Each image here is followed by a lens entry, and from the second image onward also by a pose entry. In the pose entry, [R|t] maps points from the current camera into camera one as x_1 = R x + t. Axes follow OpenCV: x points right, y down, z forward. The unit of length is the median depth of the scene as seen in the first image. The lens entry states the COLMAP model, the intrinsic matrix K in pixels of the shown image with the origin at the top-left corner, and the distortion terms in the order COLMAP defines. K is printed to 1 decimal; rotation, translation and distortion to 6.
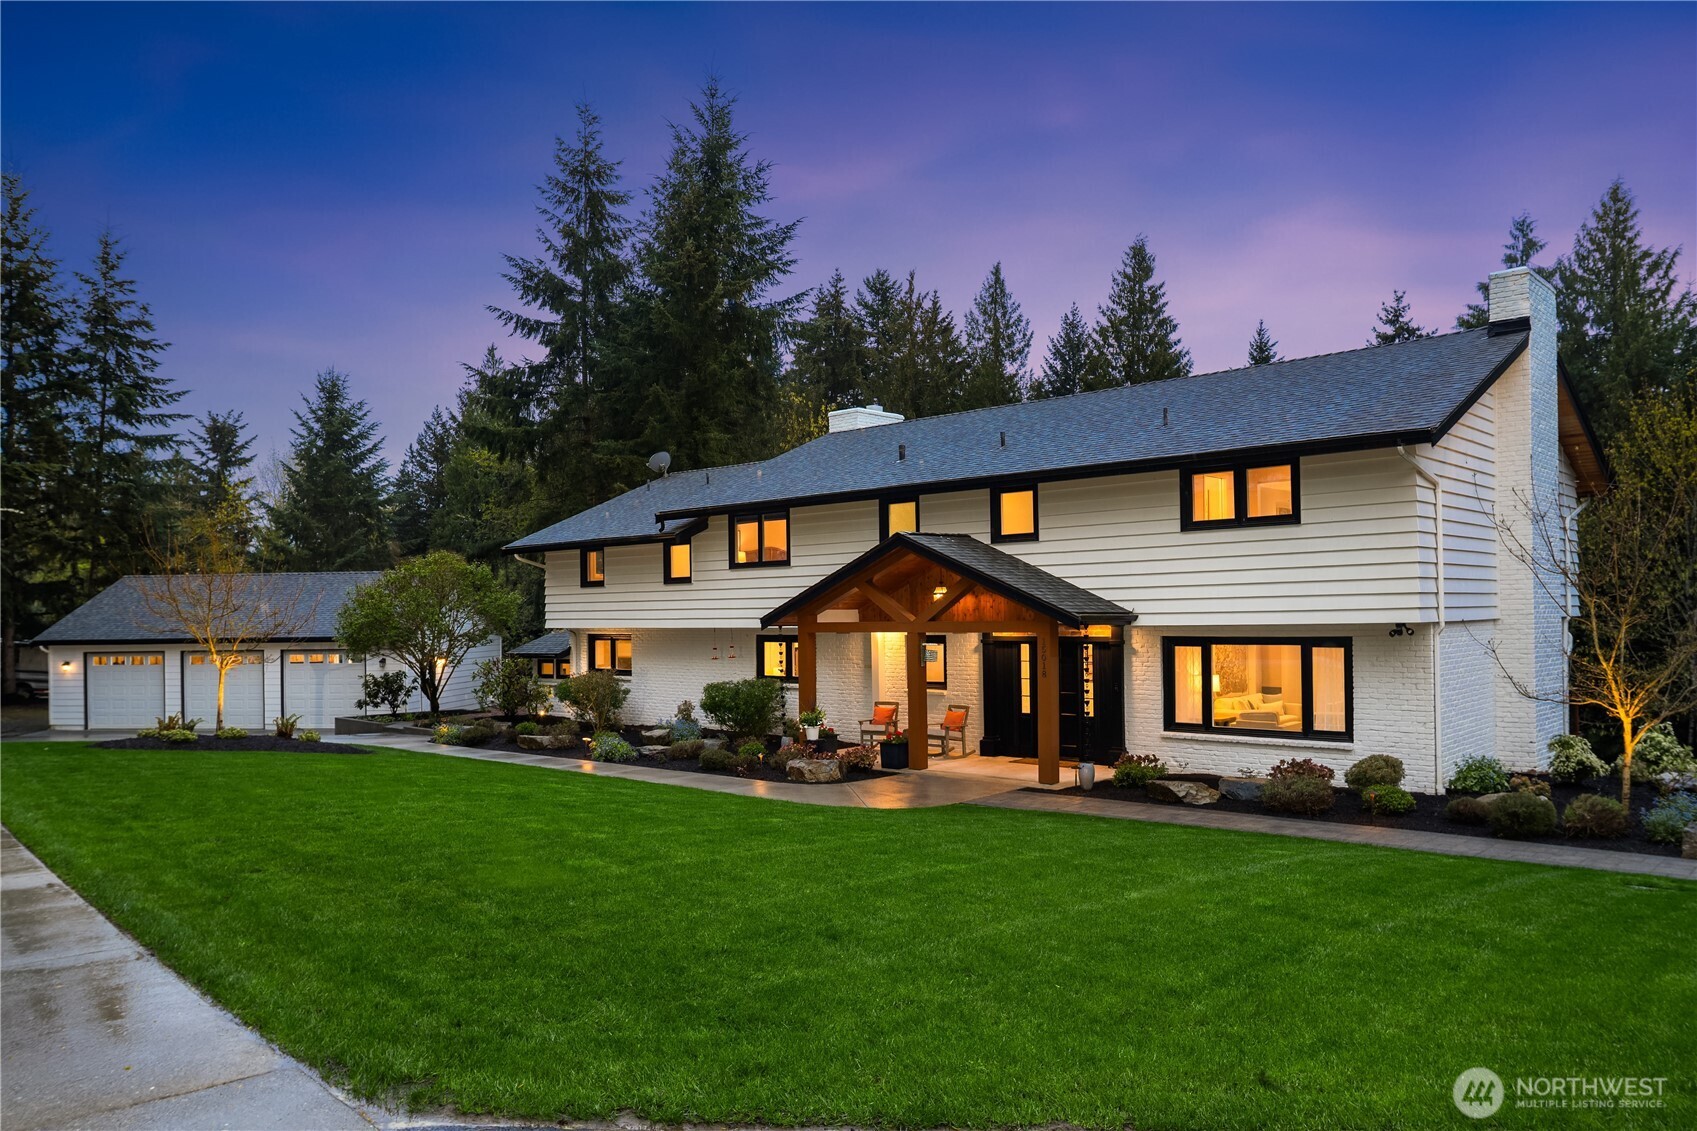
lens RADIAL K [[1228.5, 0, 848.5], [0, 1228.5, 565.5], [0, 0, 1]] dist [-0.001744, -0.000308]
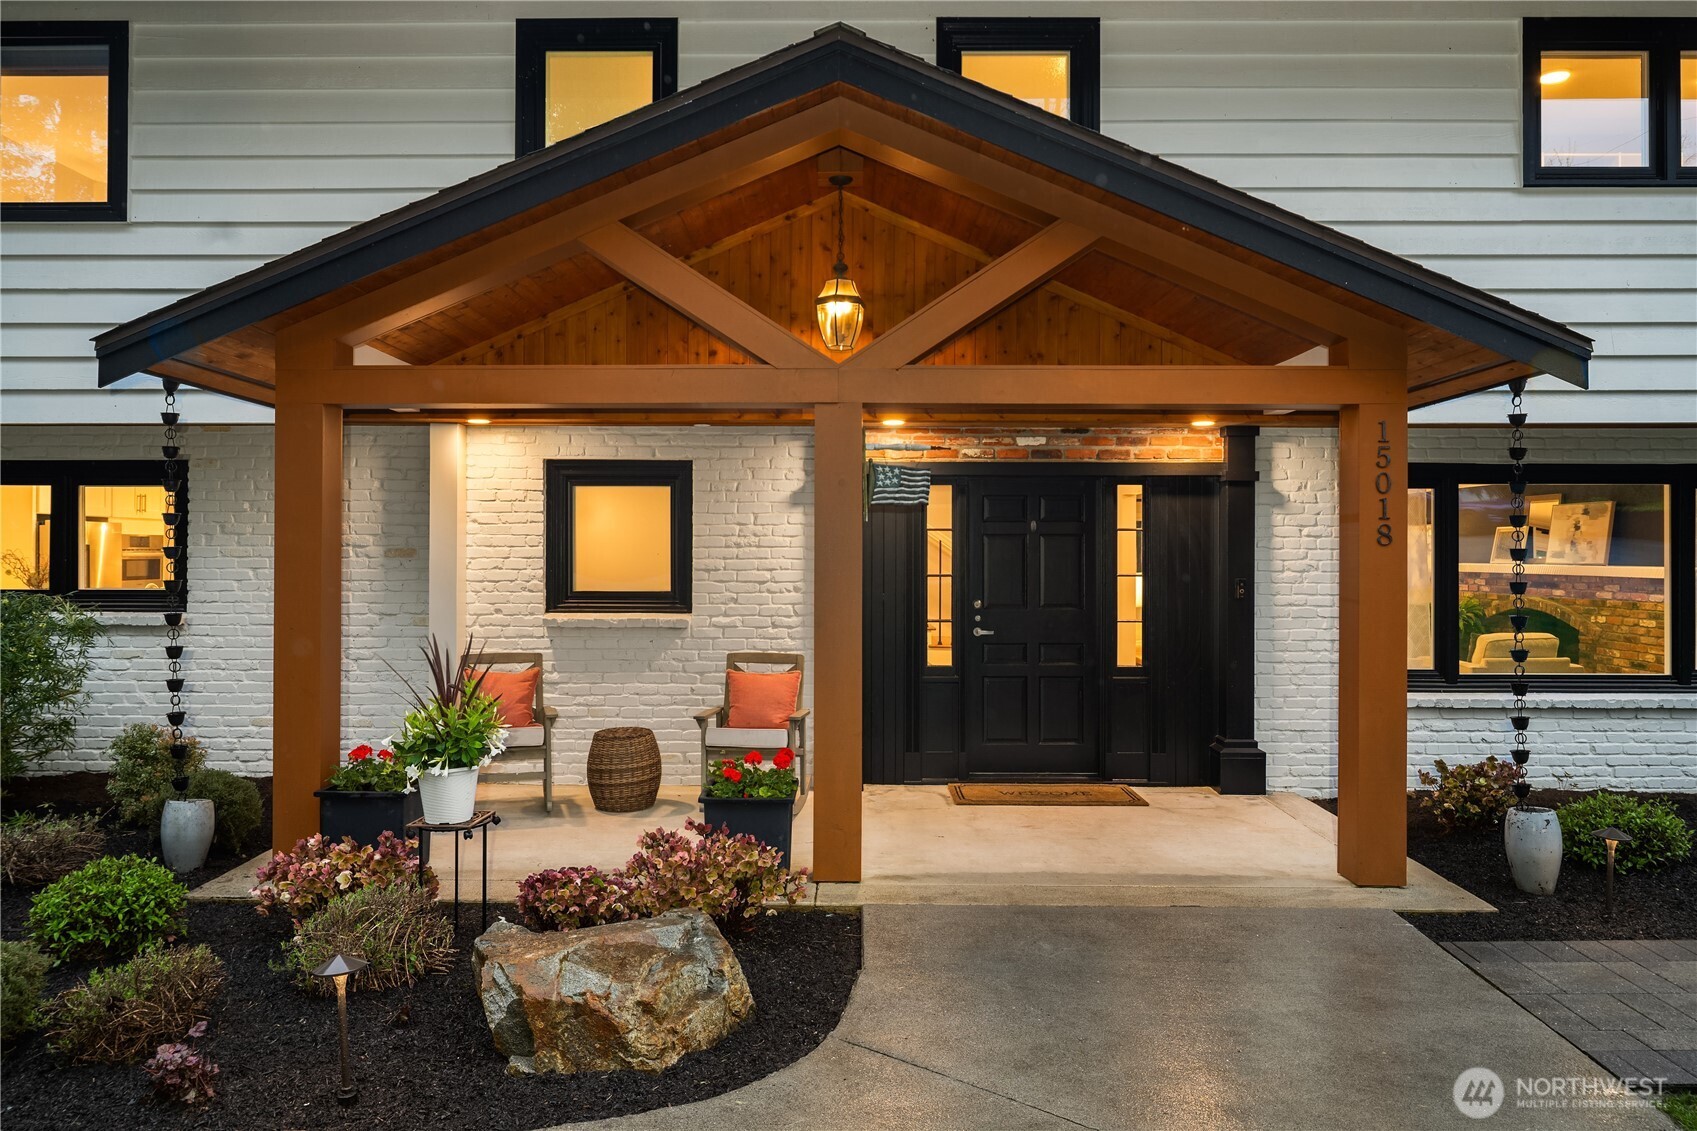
lens RADIAL K [[1228.5, 0, 848.5], [0, 1228.5, 565.5], [0, 0, 1]] dist [-0.001744, -0.000308]
pose [[0.712896, 0.017993, 0.701038, -0.148314], [-0.034695, 0.999352, 0.009633, 0.089516], [-0.700411, -0.031190, 0.713058, 0.779694]]
